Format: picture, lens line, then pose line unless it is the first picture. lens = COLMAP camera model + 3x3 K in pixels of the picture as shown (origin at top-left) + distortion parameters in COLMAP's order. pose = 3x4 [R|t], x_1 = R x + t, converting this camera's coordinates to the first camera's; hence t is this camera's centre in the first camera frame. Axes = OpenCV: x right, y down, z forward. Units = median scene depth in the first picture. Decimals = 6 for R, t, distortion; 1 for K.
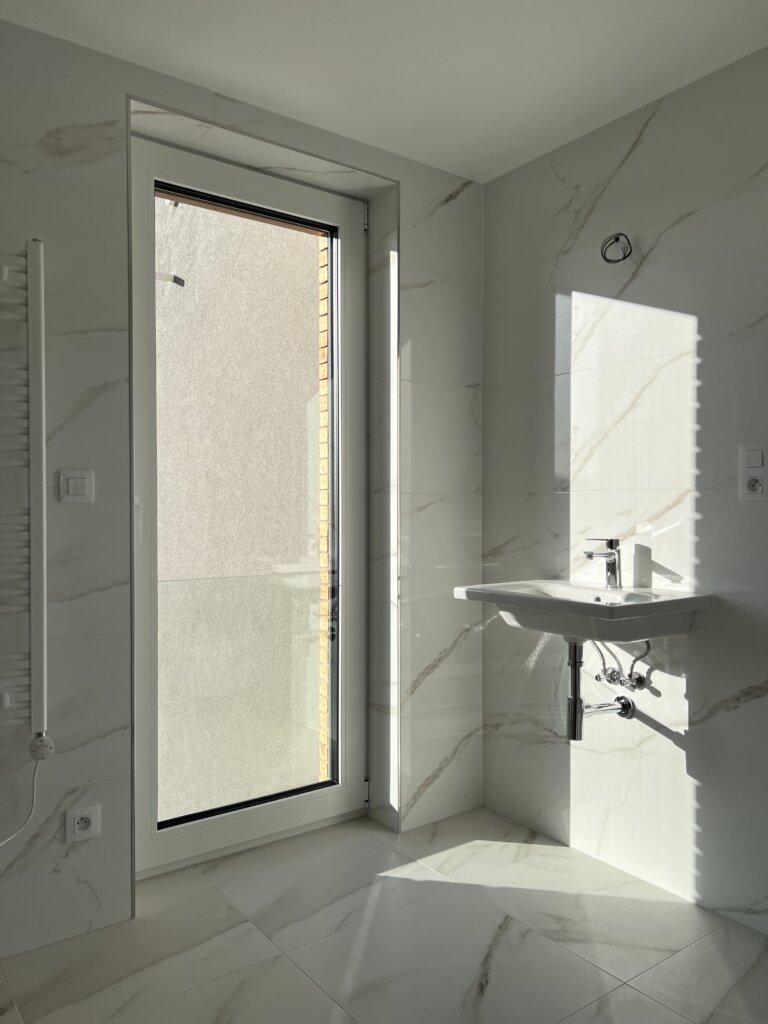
lens RADIAL K [[772.0, 0, 384.0], [0, 772.0, 512.0], [0, 0, 1]] dist [0.009917, -0.003304]
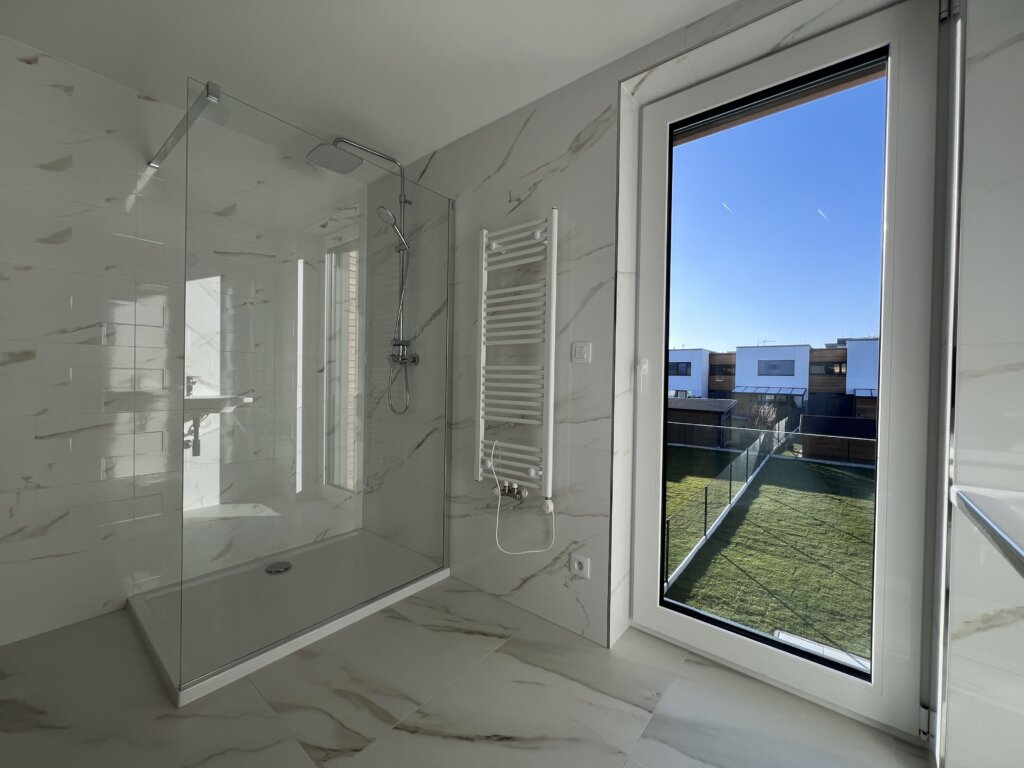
lens RADIAL K [[409.3, 0, 512.0], [0, 409.3, 384.0], [0, 0, 1]] dist [-0.000437, 0.000307]
pose [[0.255241, 0.016027, -0.966745, 0.379722], [-0.031140, 0.999480, 0.008348, 0.029106], [0.966376, 0.027974, 0.255607, 0.644835]]
